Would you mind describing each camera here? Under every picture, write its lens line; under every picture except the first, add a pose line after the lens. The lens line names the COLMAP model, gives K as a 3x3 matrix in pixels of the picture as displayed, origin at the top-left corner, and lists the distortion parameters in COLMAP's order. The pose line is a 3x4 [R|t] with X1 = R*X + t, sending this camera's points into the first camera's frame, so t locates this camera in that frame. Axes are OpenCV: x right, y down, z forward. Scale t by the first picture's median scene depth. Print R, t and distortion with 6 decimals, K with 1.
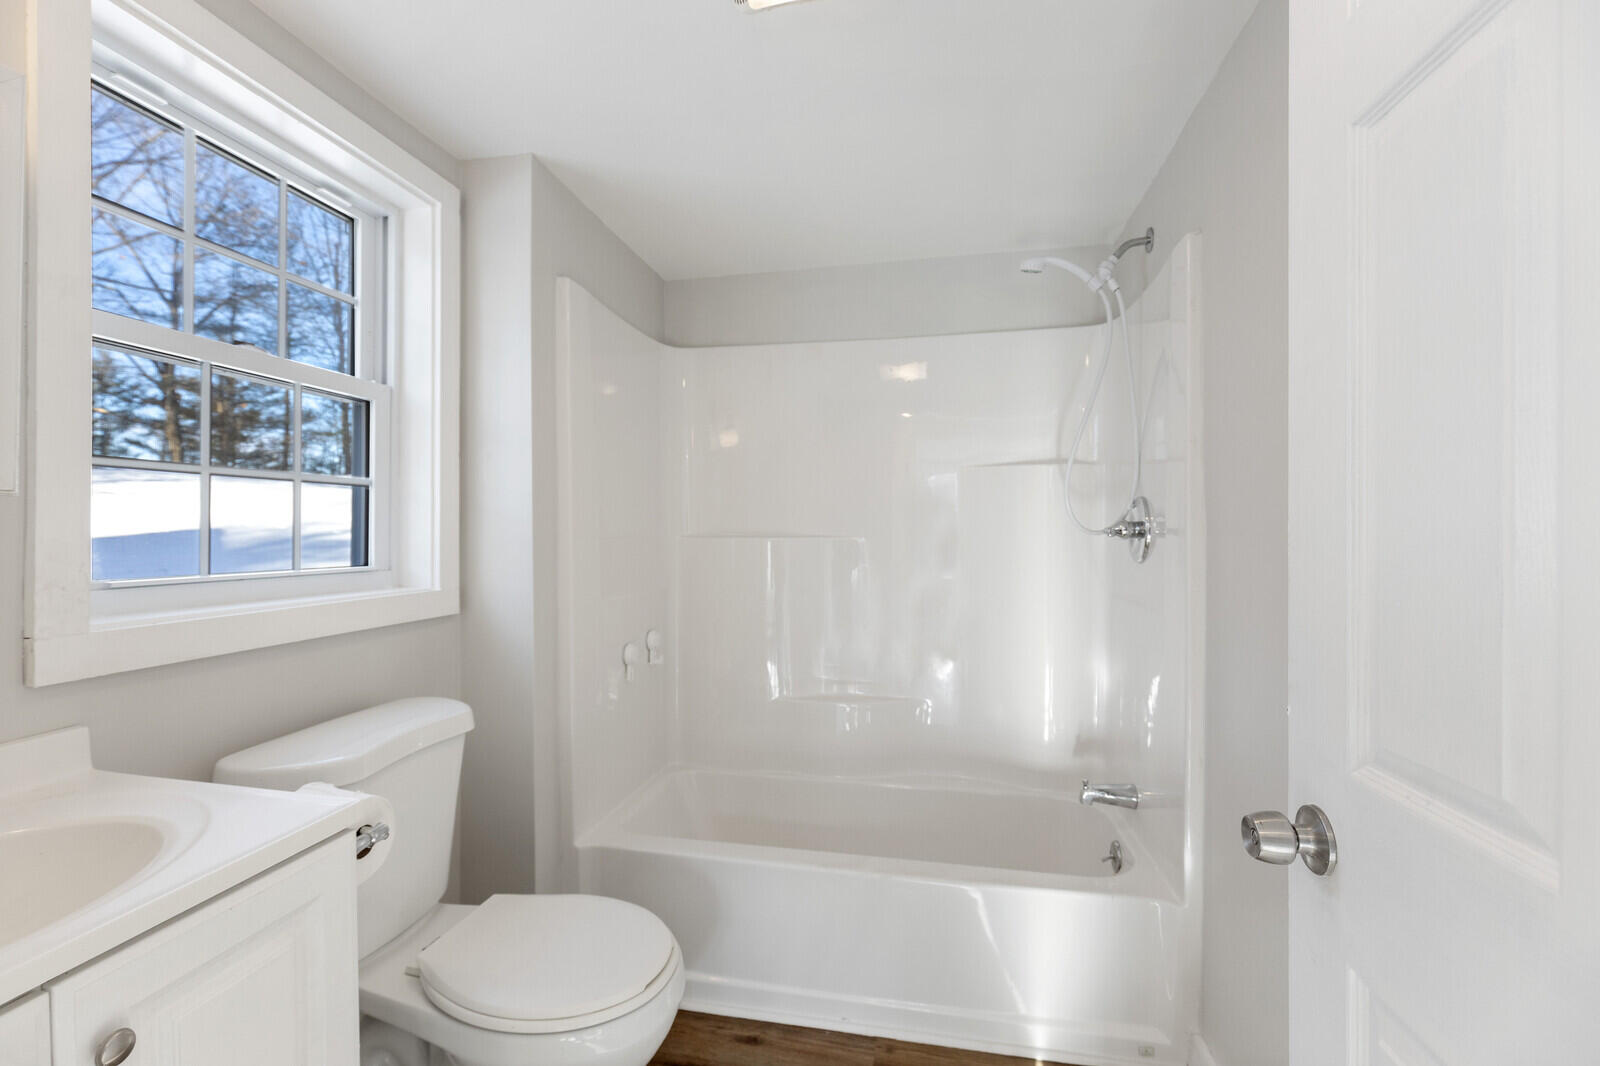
lens RADIAL K [[712.3, 0, 797.3], [0, 712.3, 527.6], [0, 0, 1]] dist [0.001743, 0.000345]
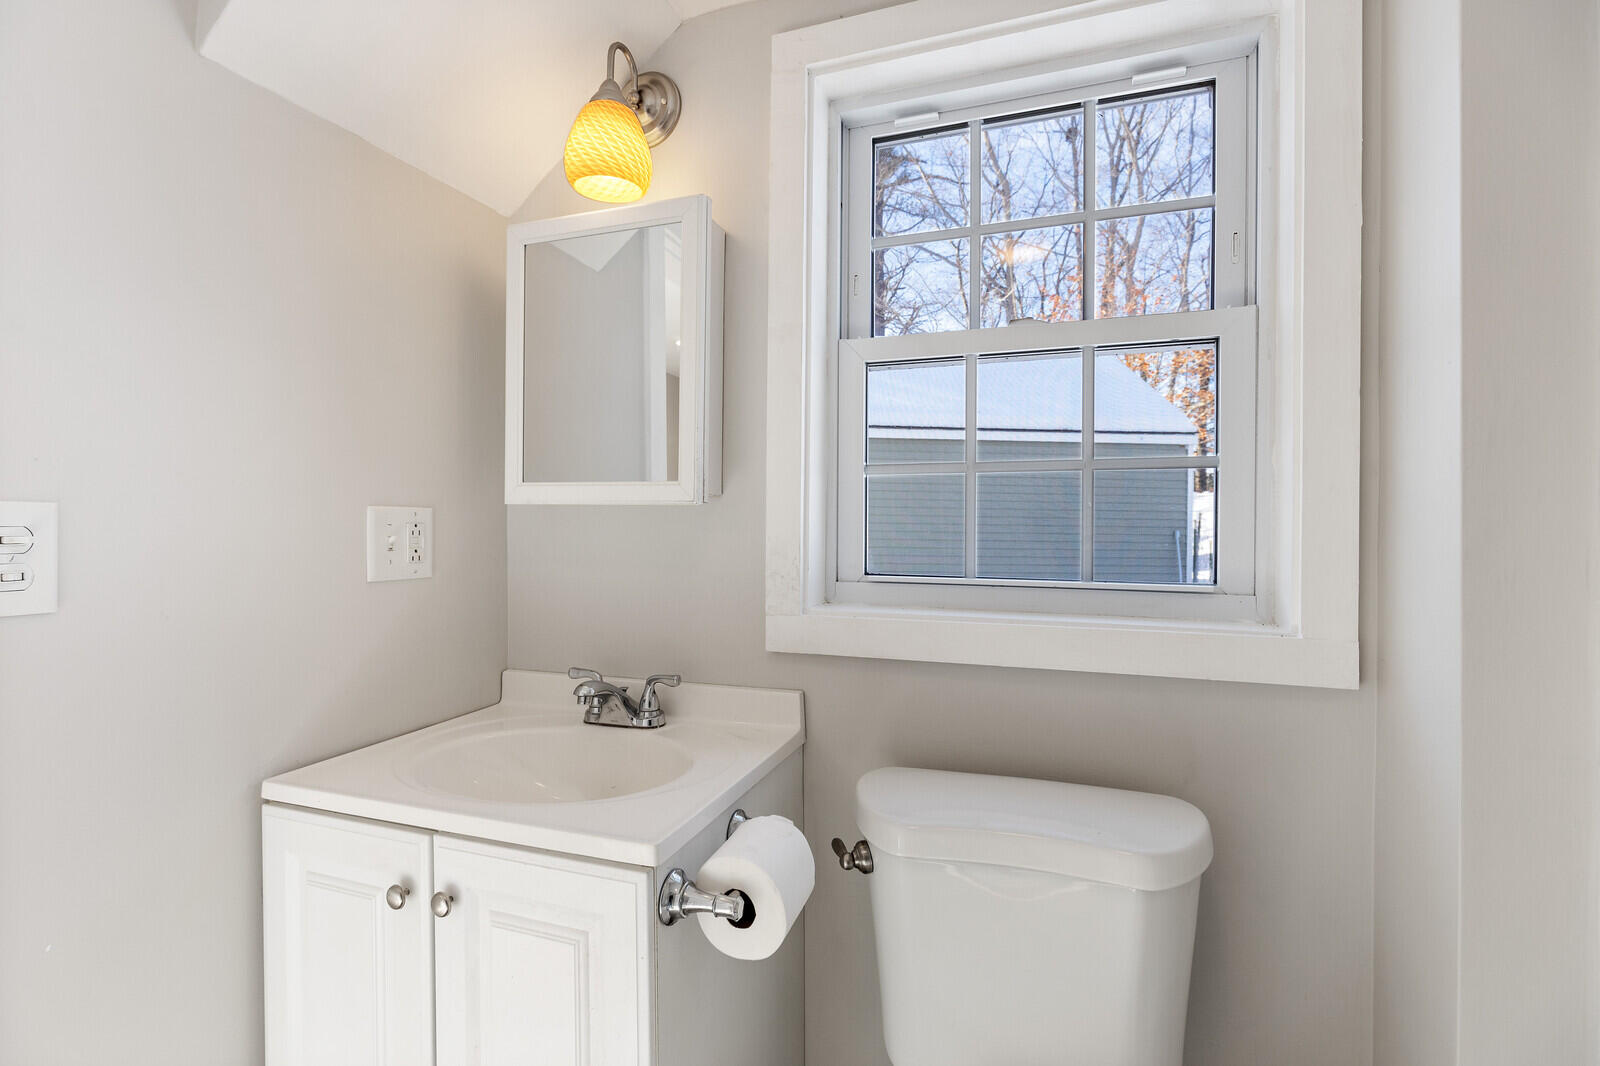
lens RADIAL K [[712.3, 0, 797.3], [0, 712.3, 527.6], [0, 0, 1]] dist [0.001743, 0.000345]
pose [[-0.141792, 0.003909, -0.989889, 0.116223], [0.001506, 0.999992, 0.003733, -0.003147], [0.989895, -0.000962, -0.141797, 0.680986]]
